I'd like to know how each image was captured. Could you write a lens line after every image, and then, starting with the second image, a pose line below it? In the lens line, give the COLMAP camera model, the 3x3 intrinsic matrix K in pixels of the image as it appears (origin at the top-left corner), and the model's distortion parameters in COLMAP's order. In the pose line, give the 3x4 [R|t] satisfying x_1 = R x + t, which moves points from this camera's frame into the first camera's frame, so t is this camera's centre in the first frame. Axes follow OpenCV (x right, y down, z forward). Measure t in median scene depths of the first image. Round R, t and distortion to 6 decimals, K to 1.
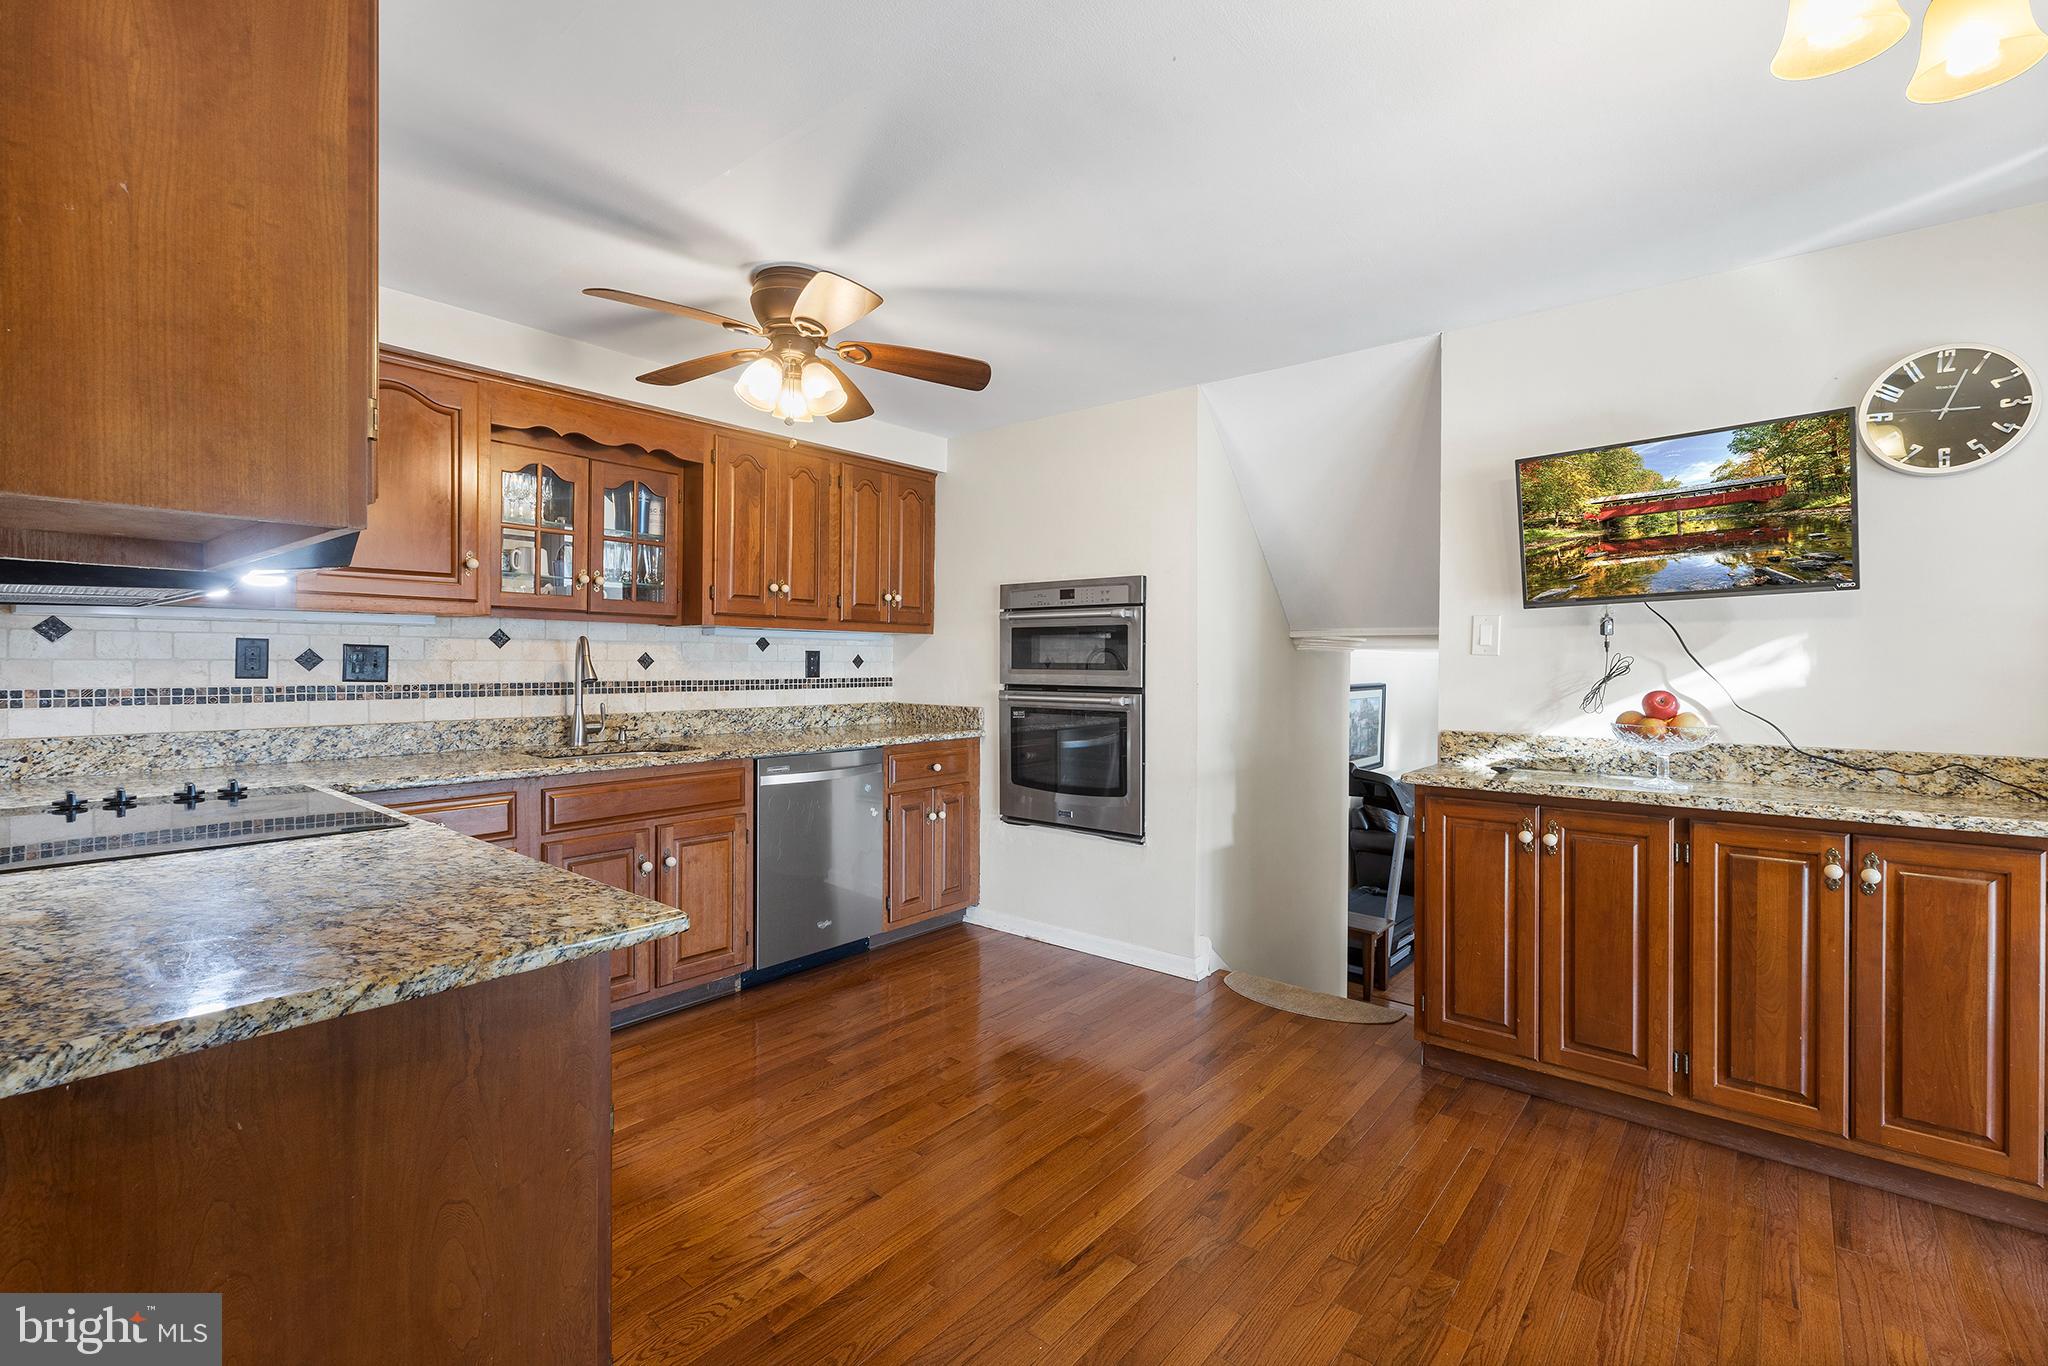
lens RADIAL K [[905.0, 0, 1030.5], [0, 905.0, 672.5], [0, 0, 1]] dist [-0.001954, -0.000205]
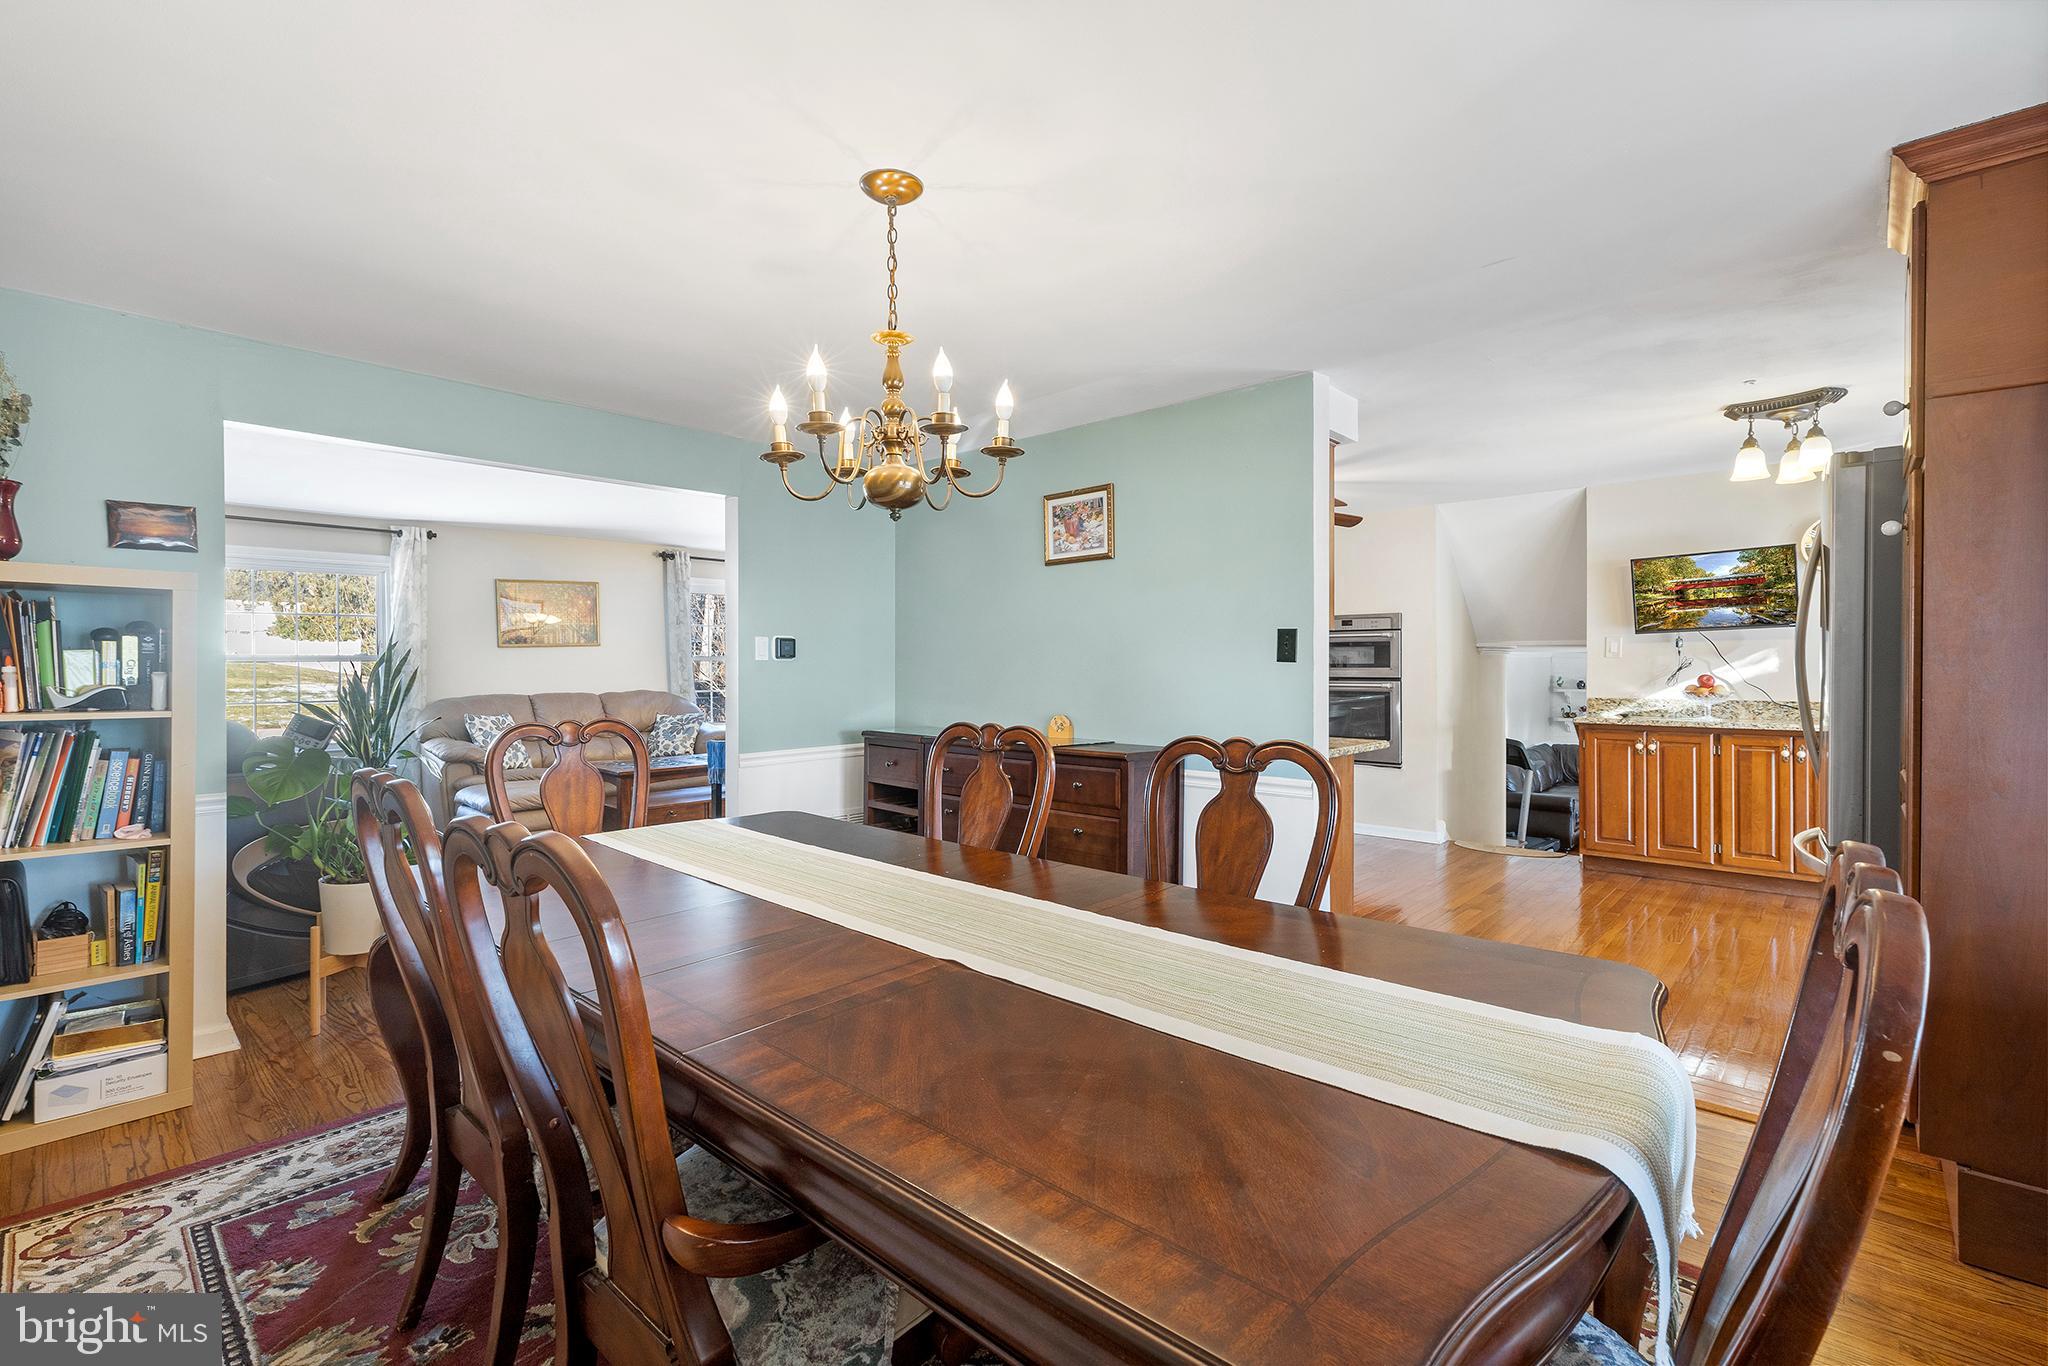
lens RADIAL K [[905.0, 0, 1030.5], [0, 905.0, 672.5], [0, 0, 1]] dist [-0.001954, -0.000205]
pose [[0.998437, -0.010540, -0.054893, -0.722486], [0.010521, 0.999944, -0.000633, 0.000818], [0.054897, 0.000054, 0.998492, -1.133380]]
